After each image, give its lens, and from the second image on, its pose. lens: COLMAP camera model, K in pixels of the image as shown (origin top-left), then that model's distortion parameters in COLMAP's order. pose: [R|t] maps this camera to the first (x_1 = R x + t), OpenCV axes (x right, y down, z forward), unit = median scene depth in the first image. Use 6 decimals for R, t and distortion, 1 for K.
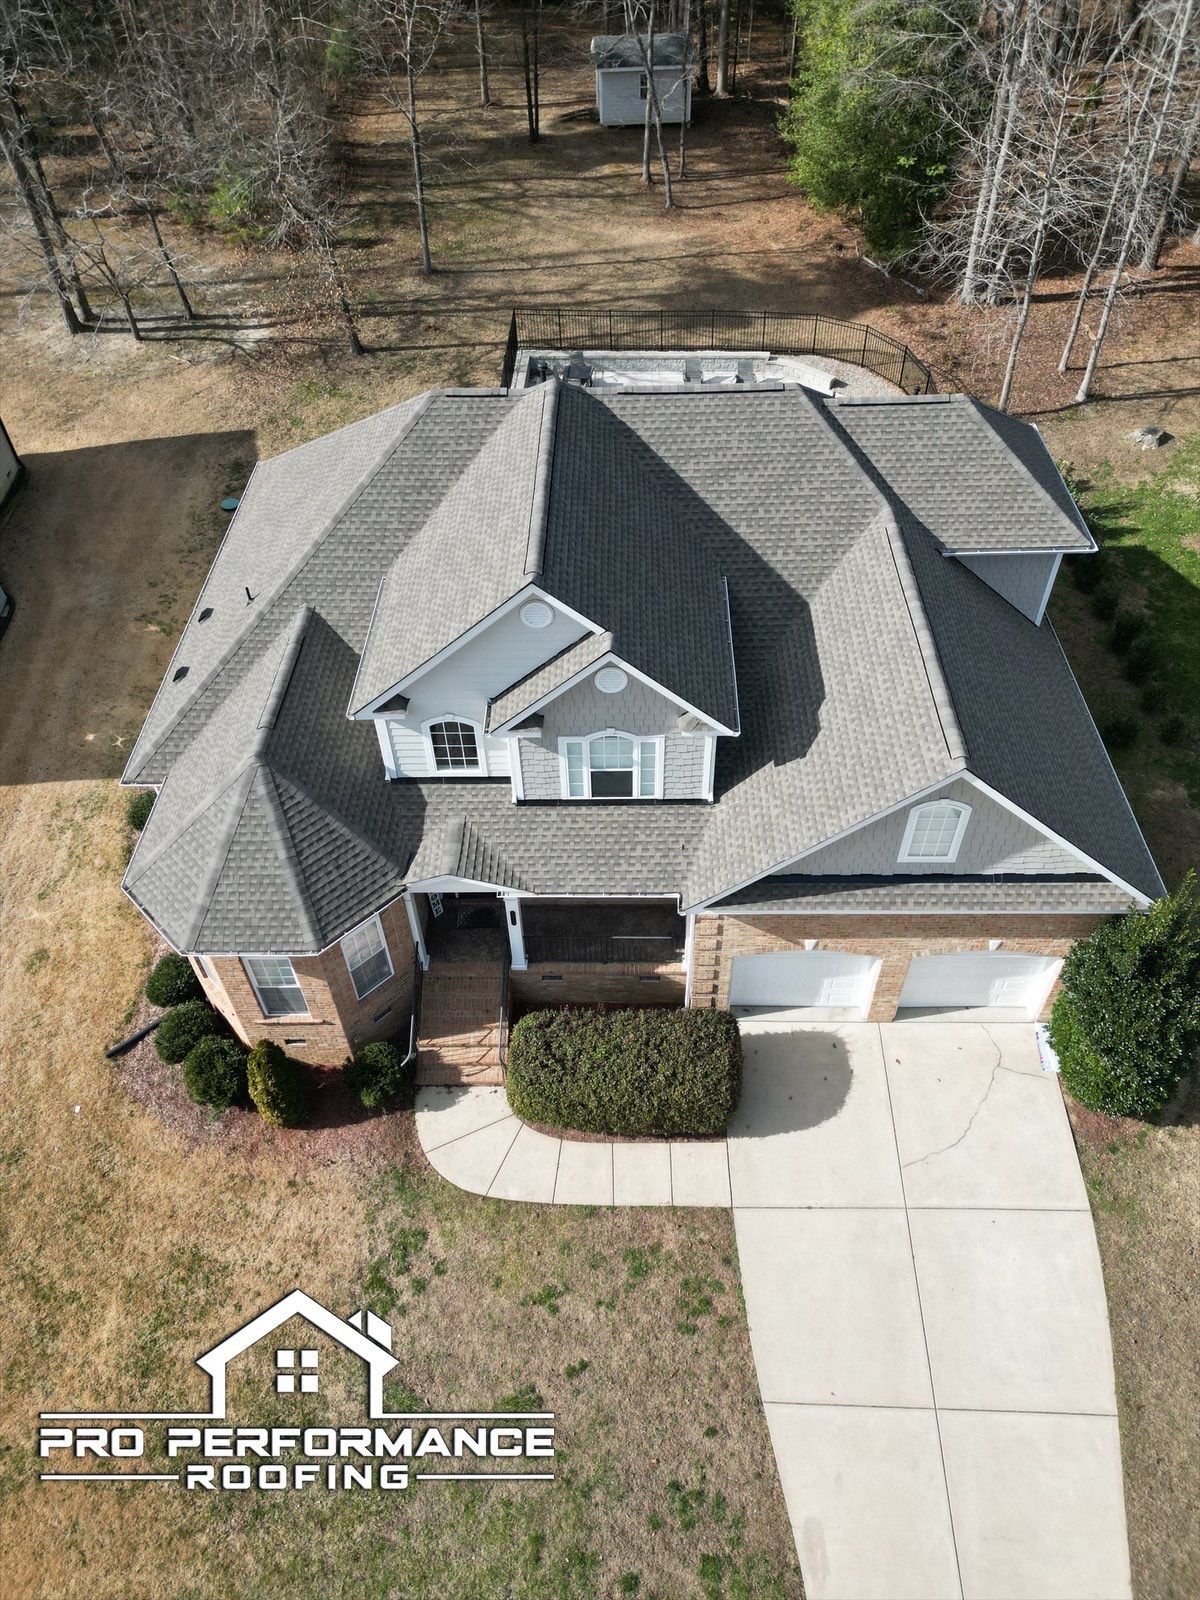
lens RADIAL K [[1120.3, 0, 594.3], [0, 1120.3, 802.9], [0, 0, 1]] dist [0.079362, -0.071700]
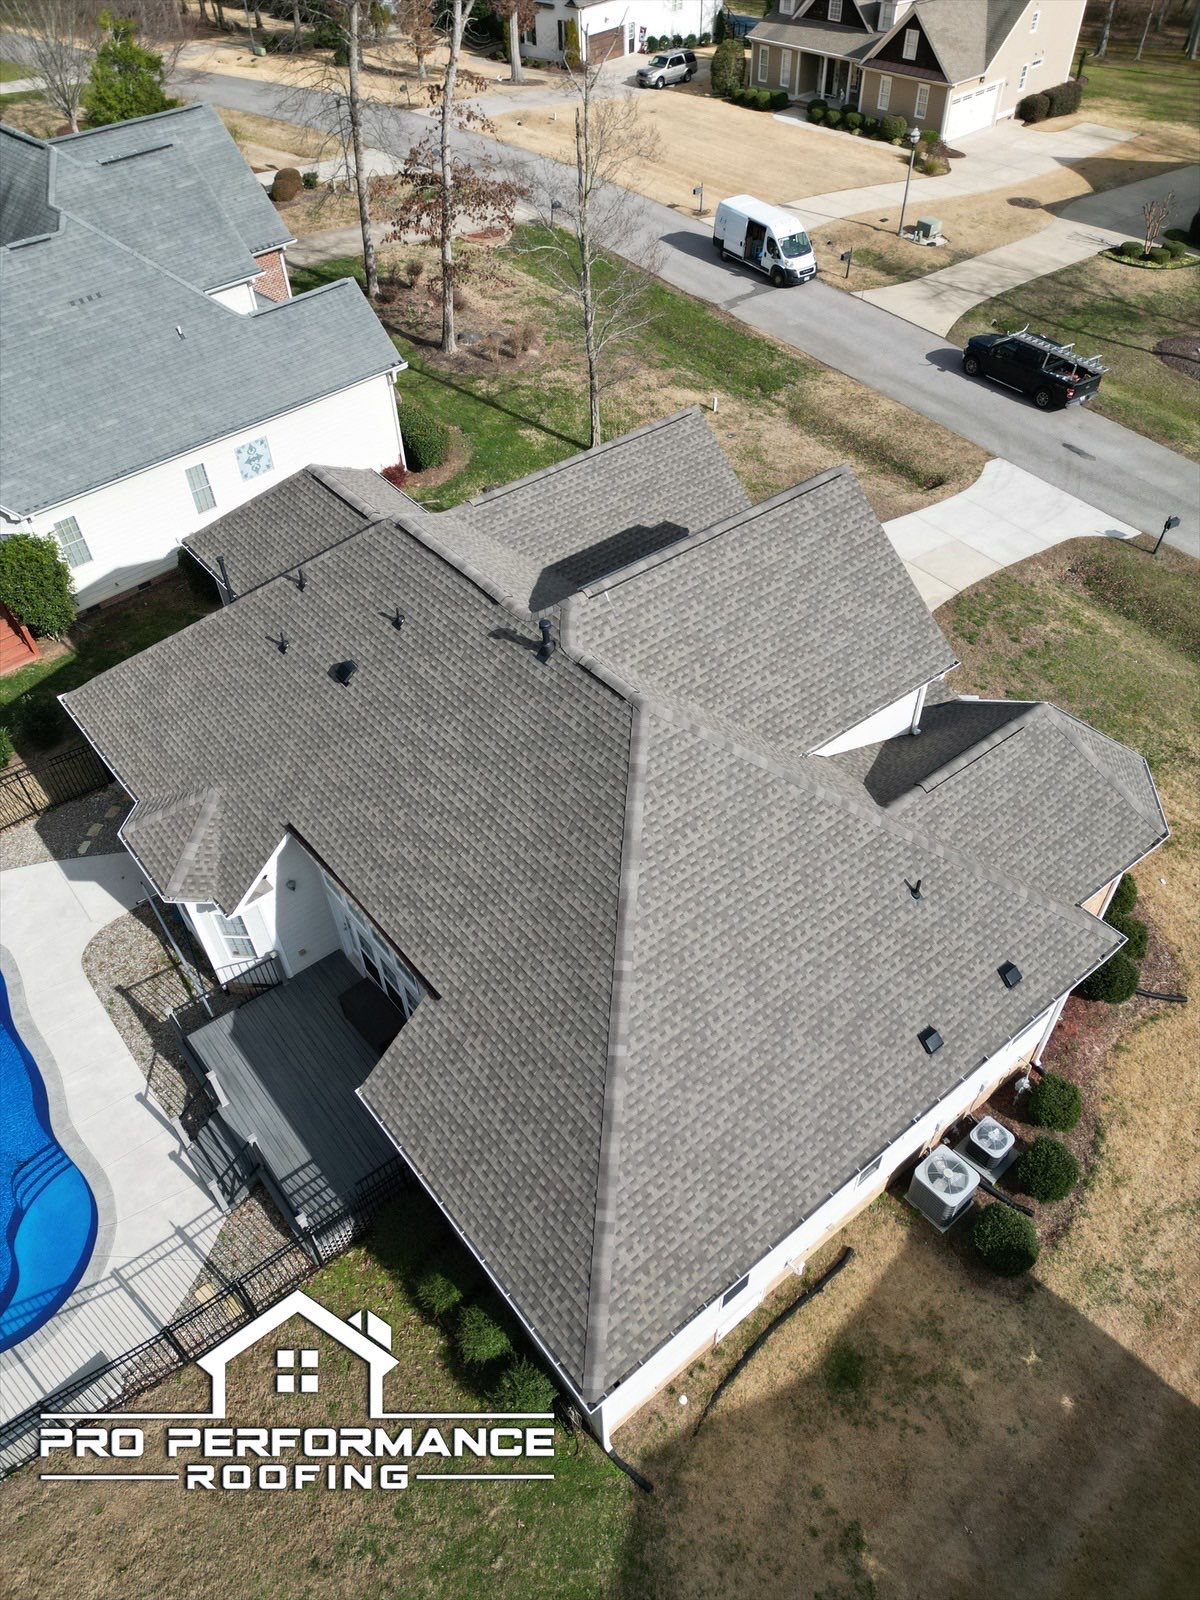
lens RADIAL K [[1120.3, 0, 593.2], [0, 1120.3, 804.7], [0, 0, 1]] dist [0.079362, -0.071700]
pose [[-0.639485, -0.516792, 0.569197, -0.649652], [0.583314, 0.156130, 0.797100, -1.079160], [-0.500804, 0.841754, 0.201609, 1.006880]]
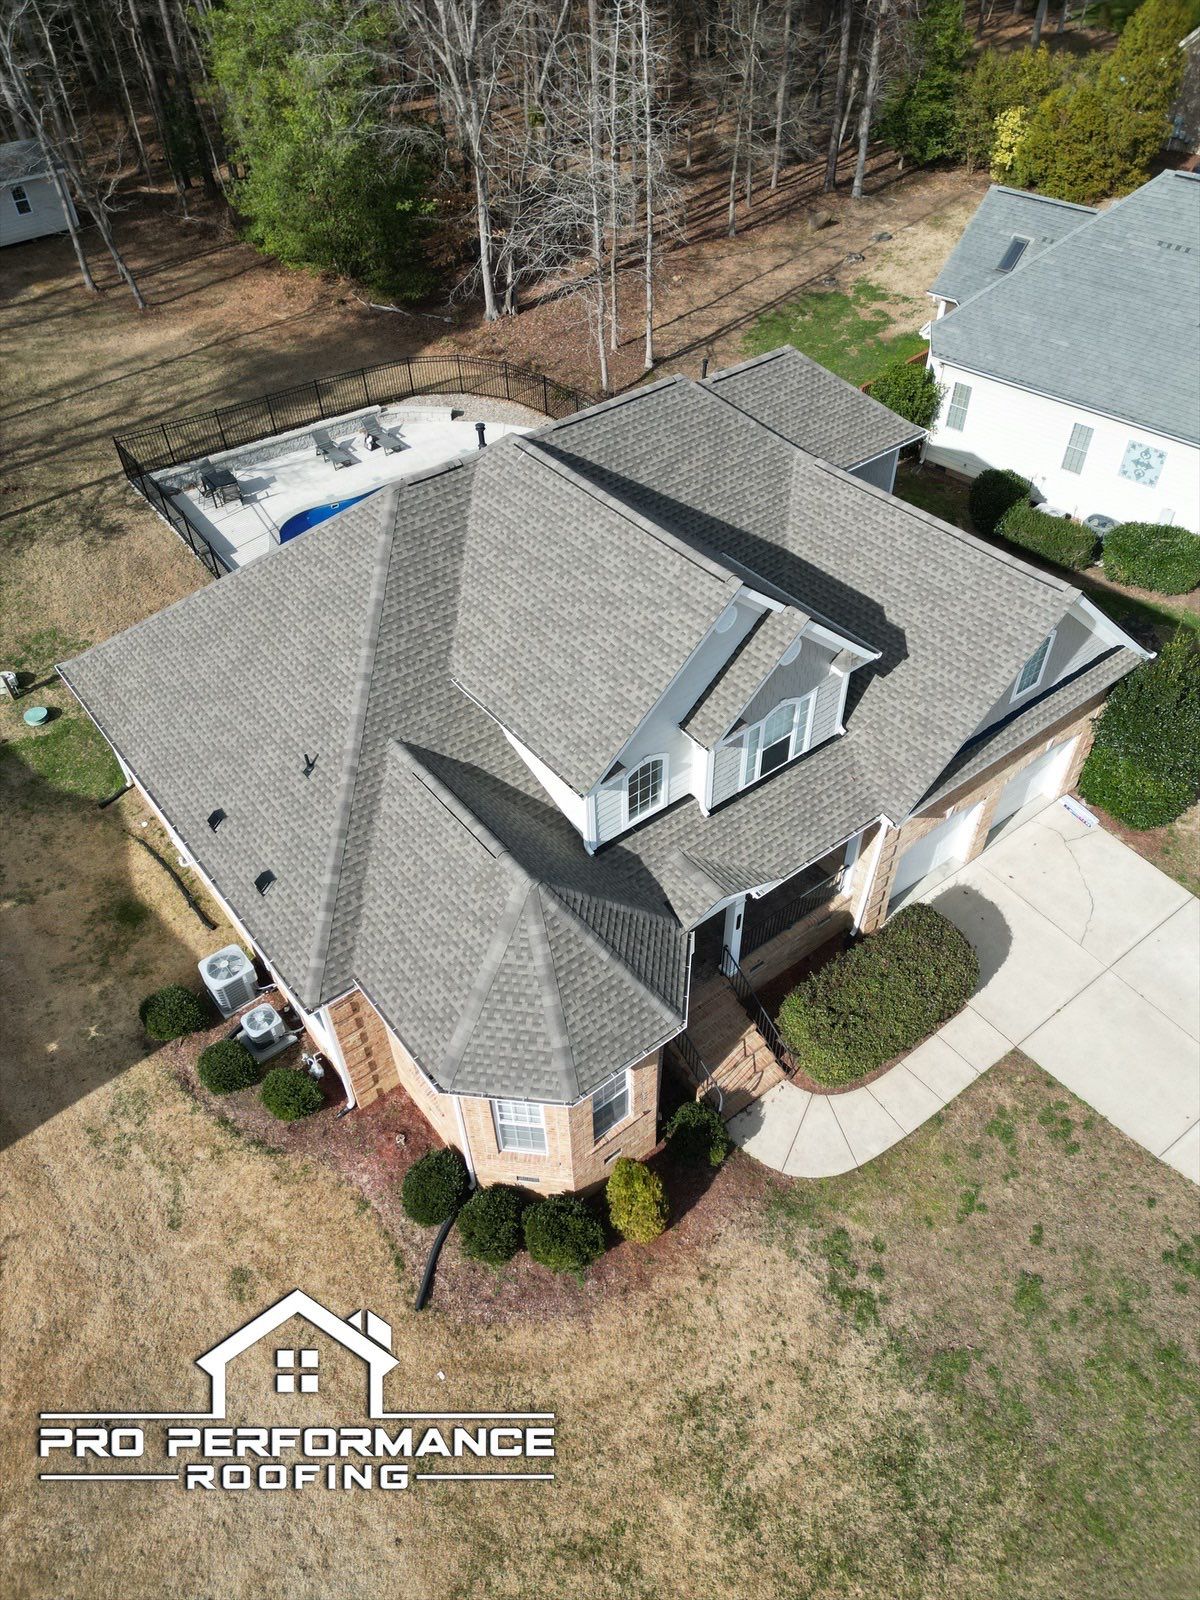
lens RADIAL K [[1120.3, 0, 597.5], [0, 1120.3, 803.8], [0, 0, 1]] dist [0.079362, -0.071700]
pose [[0.779091, -0.437847, 0.448674, -0.598931], [0.457664, 0.886345, 0.070254, -0.125754], [-0.428440, 0.150608, 0.890930, 0.135325]]
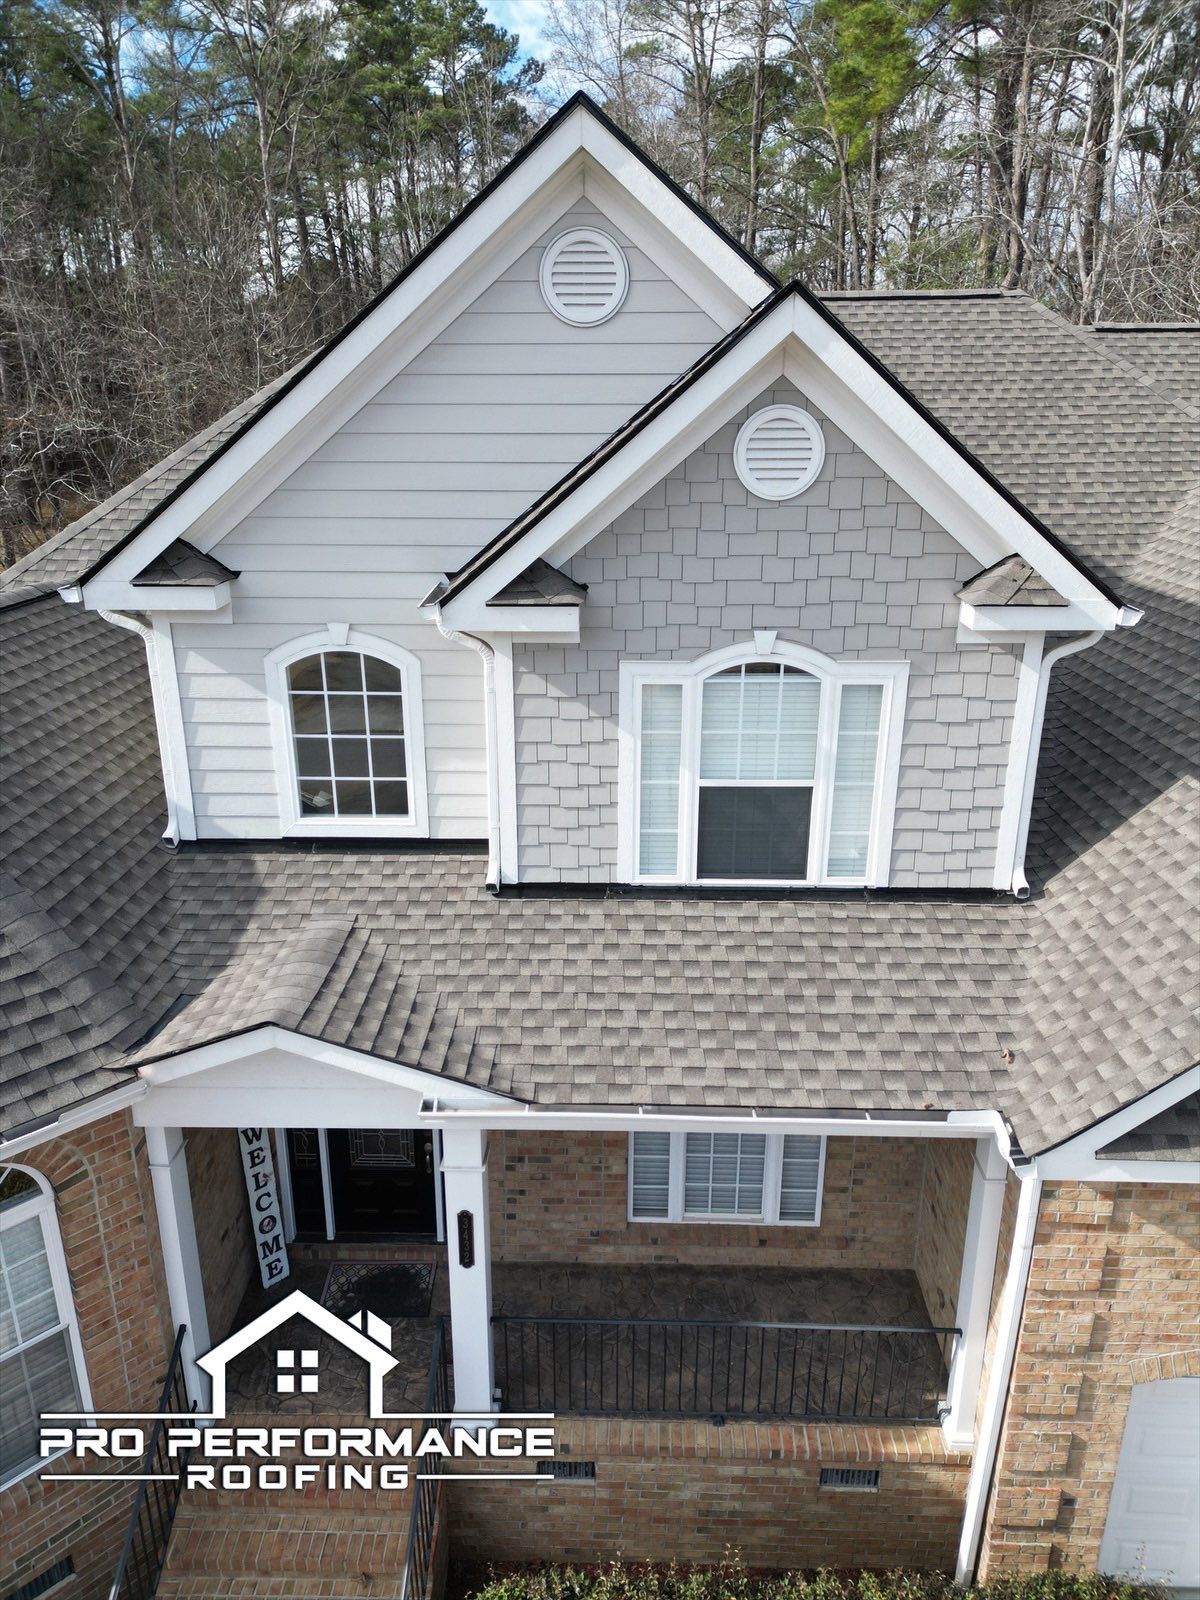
lens RADIAL K [[1120.3, 0, 596.2], [0, 1120.3, 798.4], [0, 0, 1]] dist [0.079362, -0.071700]
pose [[0.999556, 0.028514, 0.008679, -0.040360], [-0.021483, 0.891079, -0.453340, 0.142741], [-0.020660, 0.452952, 0.891295, 0.648379]]
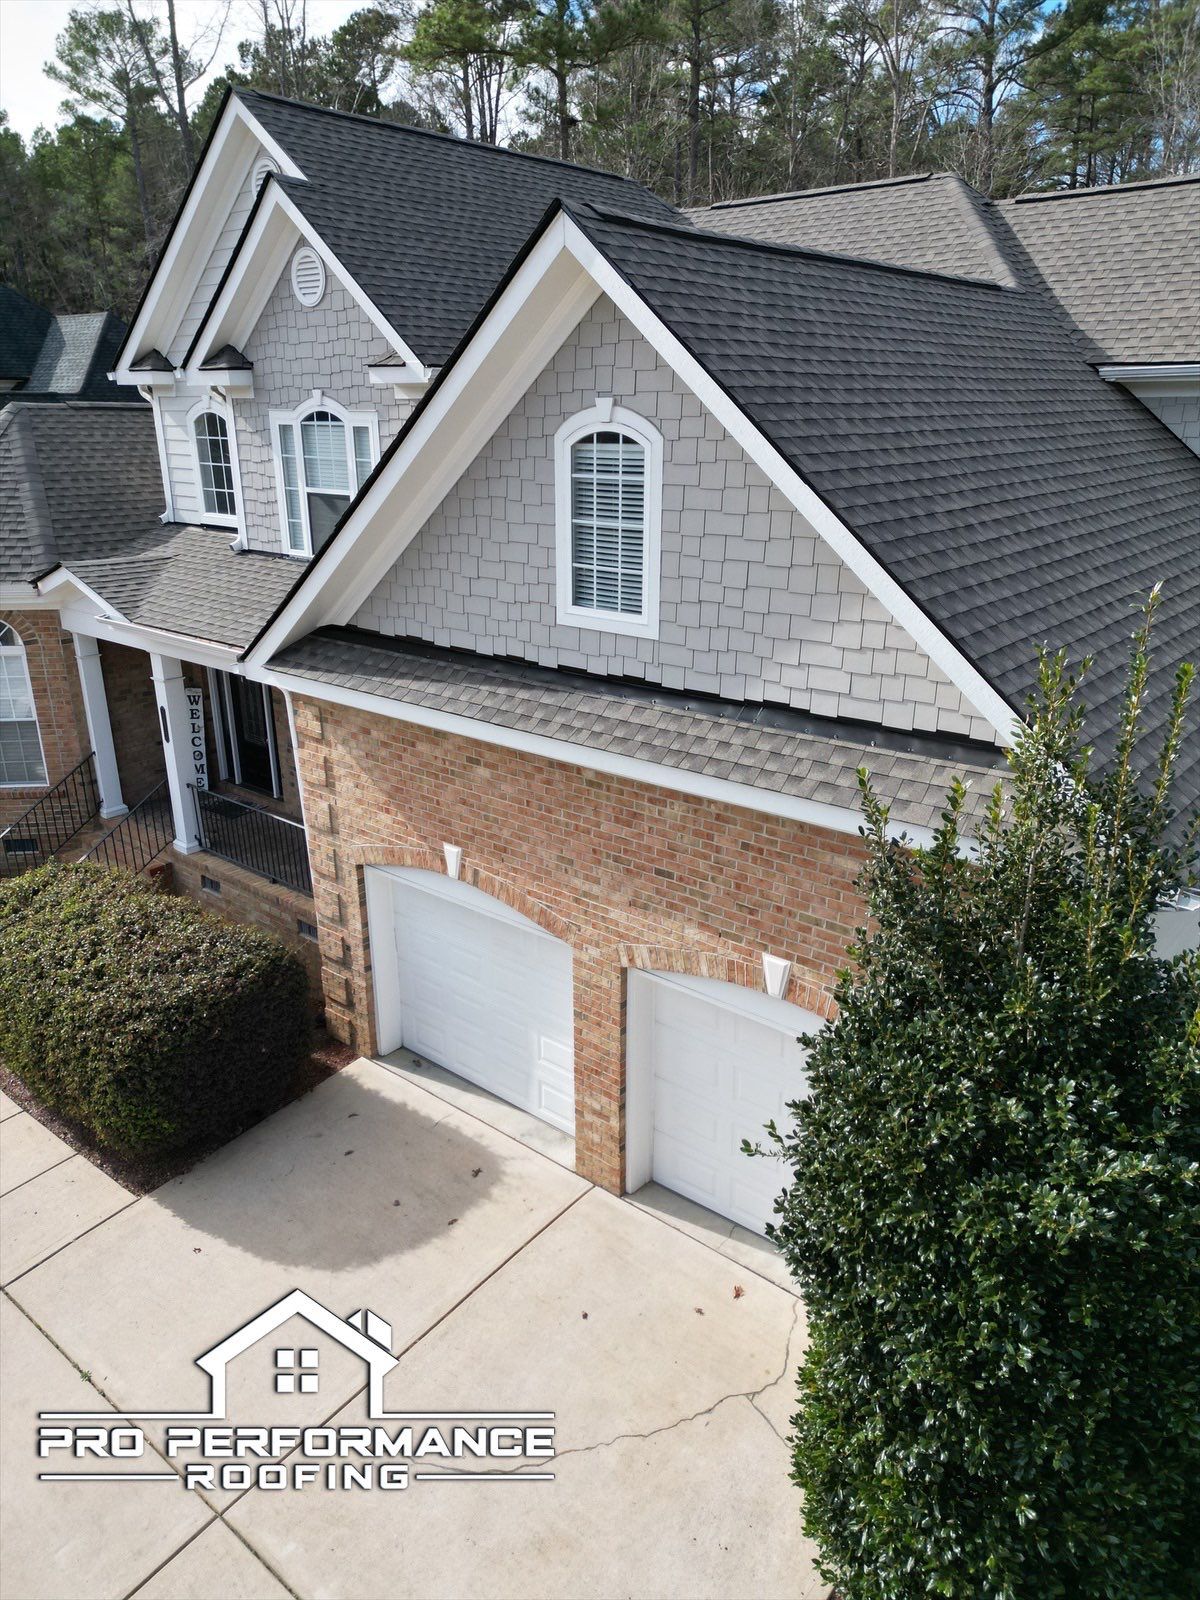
lens RADIAL K [[1120.3, 0, 600.7], [0, 1120.3, 804.2], [0, 0, 1]] dist [0.079362, -0.071700]
pose [[0.778460, 0.235641, -0.581784, 0.516513], [-0.468425, 0.835053, -0.288556, 0.215522], [0.417825, 0.497151, 0.760436, 0.657160]]
